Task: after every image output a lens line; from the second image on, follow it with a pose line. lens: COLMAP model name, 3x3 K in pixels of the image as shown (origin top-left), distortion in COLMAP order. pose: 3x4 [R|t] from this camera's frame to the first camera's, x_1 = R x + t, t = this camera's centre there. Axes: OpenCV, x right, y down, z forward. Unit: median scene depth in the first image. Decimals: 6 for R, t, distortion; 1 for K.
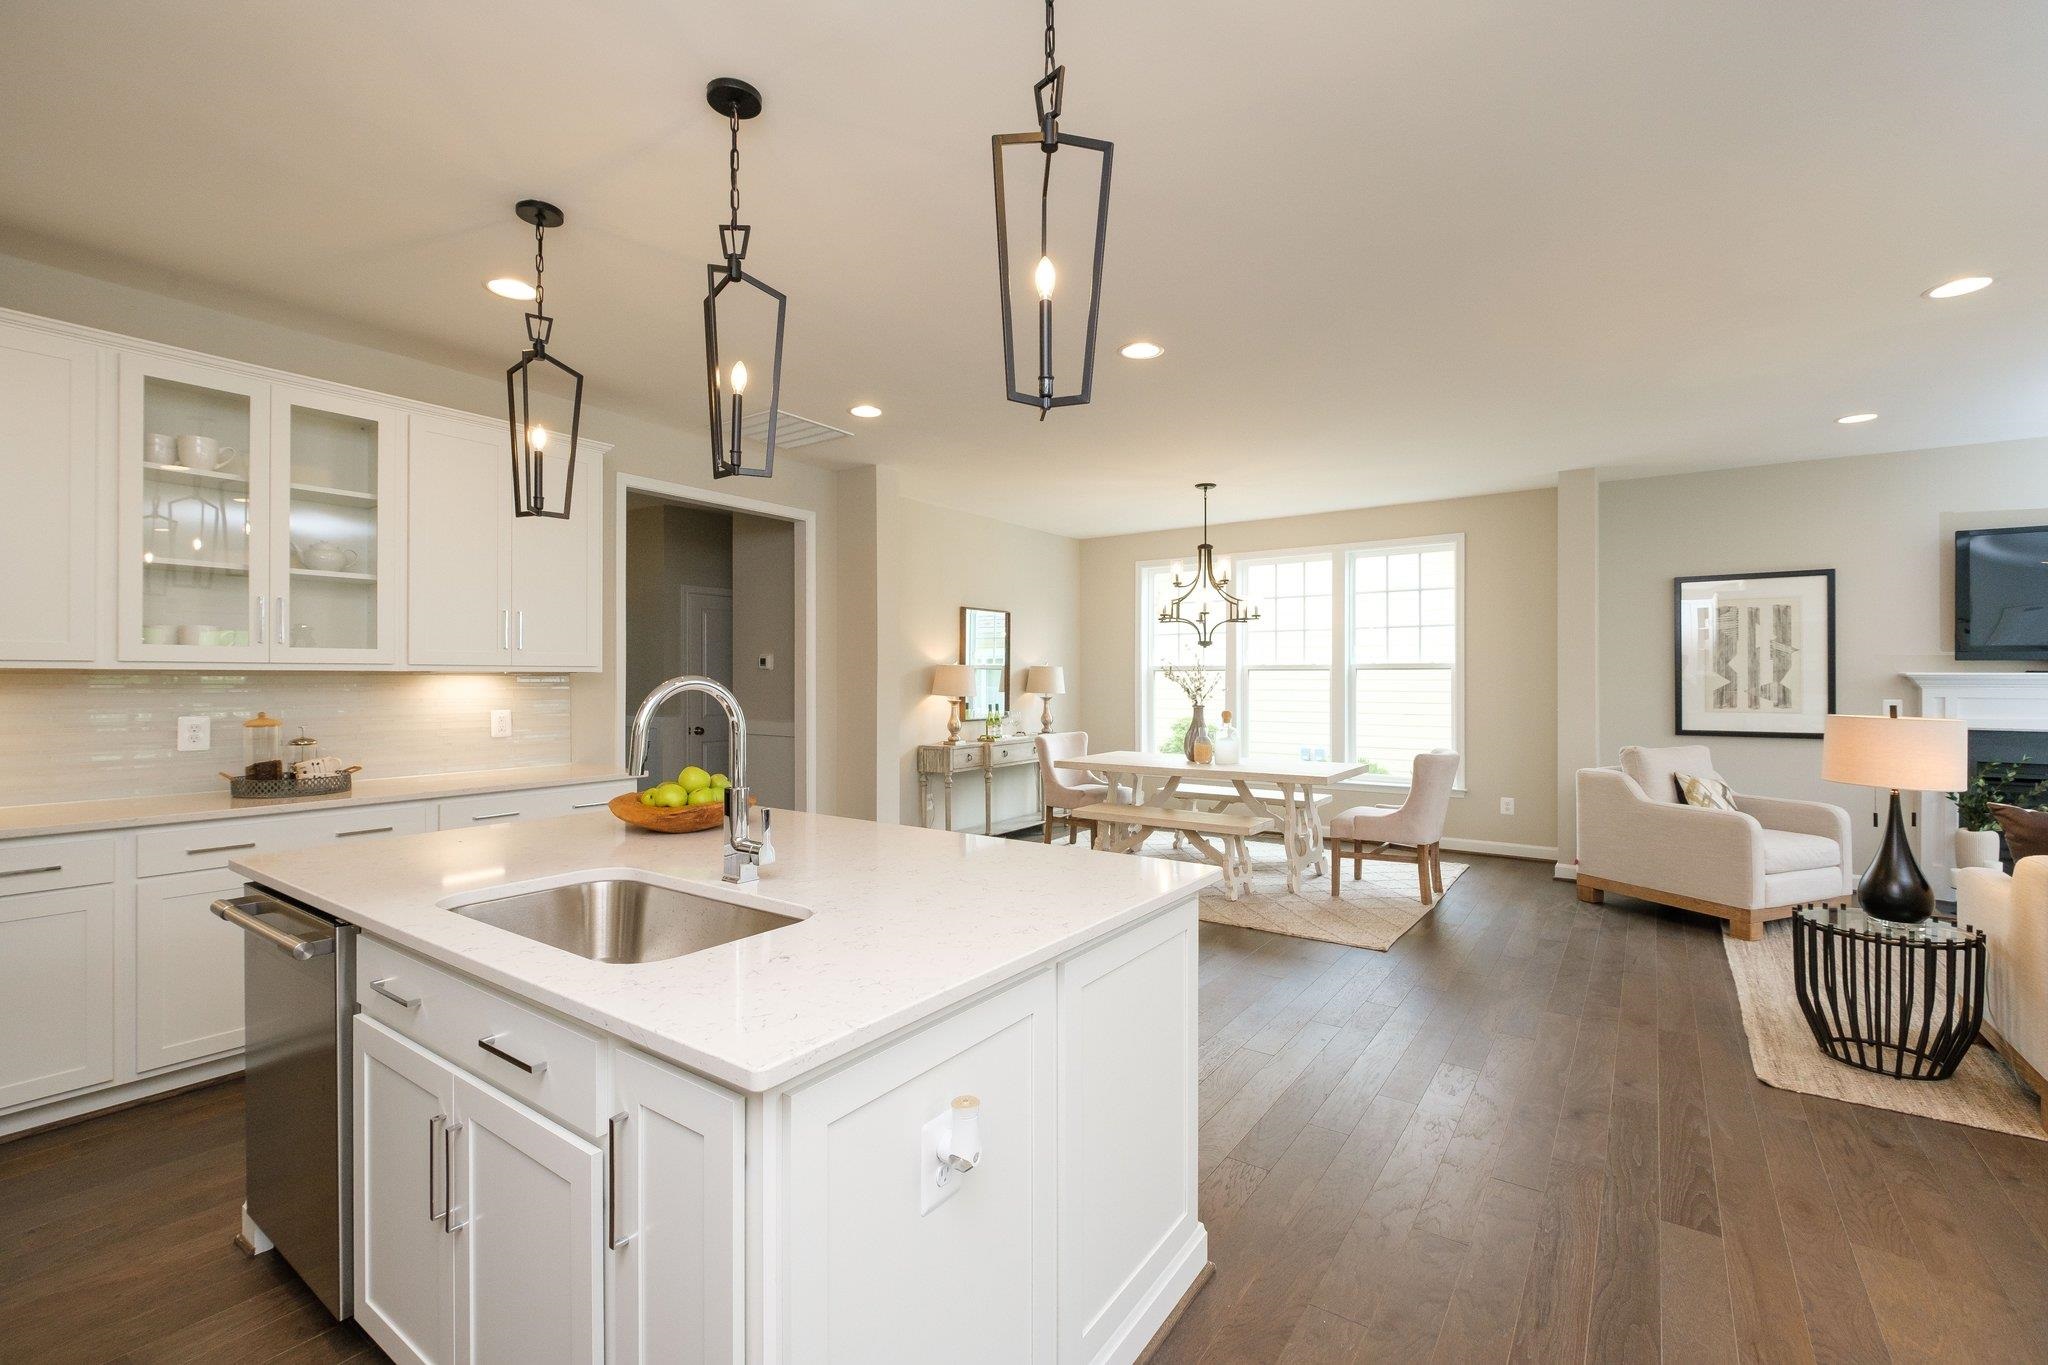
lens RADIAL K [[888.4, 0, 1022.4], [0, 888.4, 671.0], [0, 0, 1]] dist [-0.005006, -0.002126]
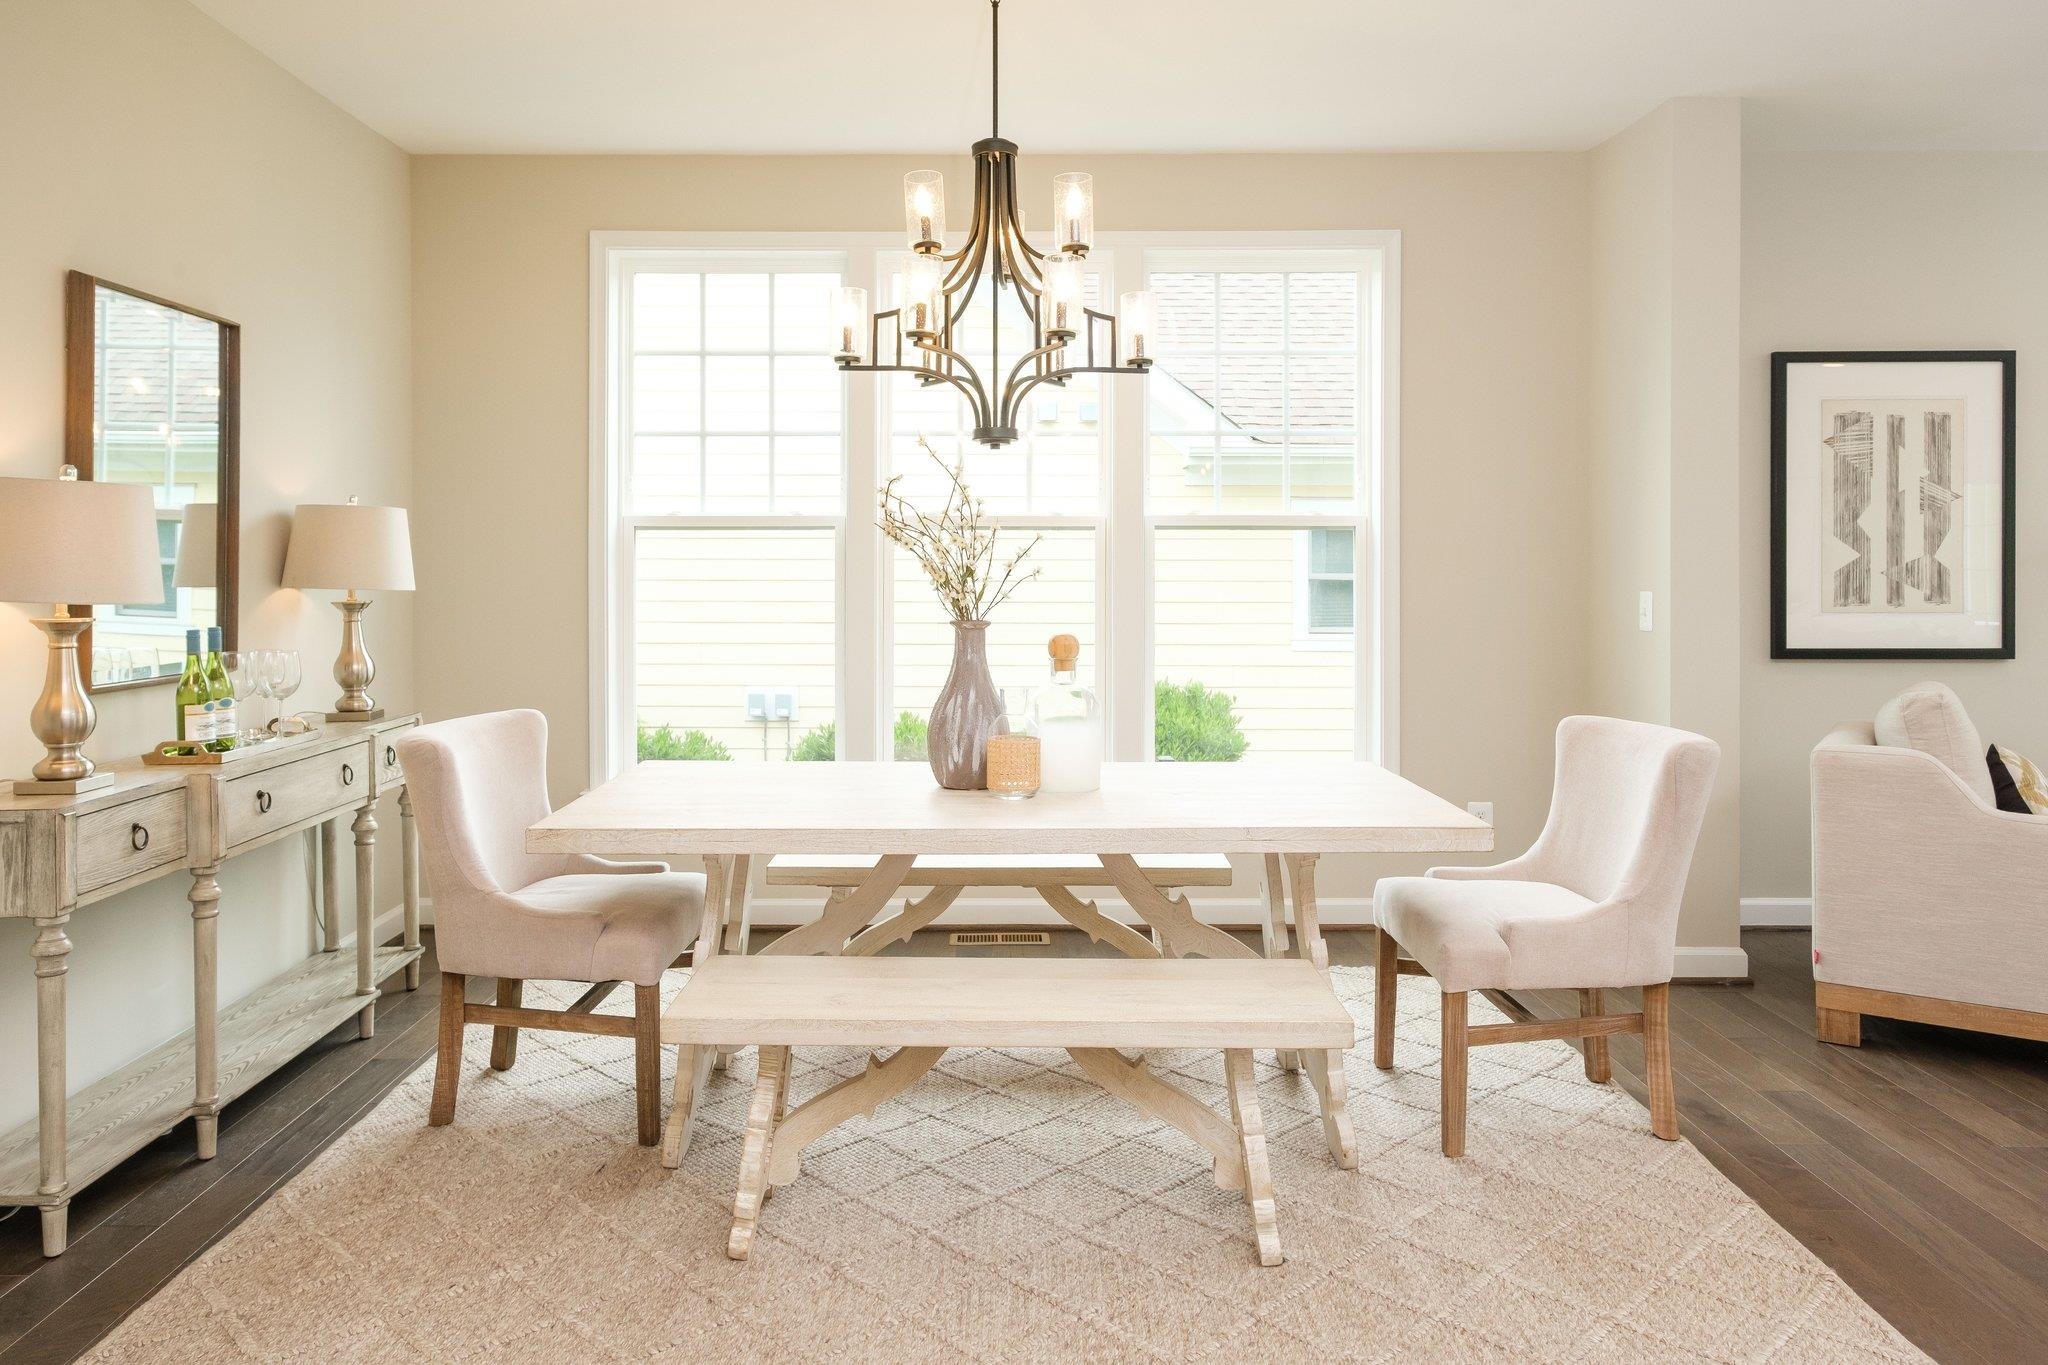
lens RADIAL K [[1464.8, 0, 1004.5], [0, 1464.8, 552.7], [0, 0, 1]] dist [0.025311, -0.002276]
pose [[0.809082, 0.005414, 0.587671, -0.130222], [-0.005806, 0.999982, -0.001219, 0.014824], [-0.587667, -0.002425, 0.809099, 0.590615]]
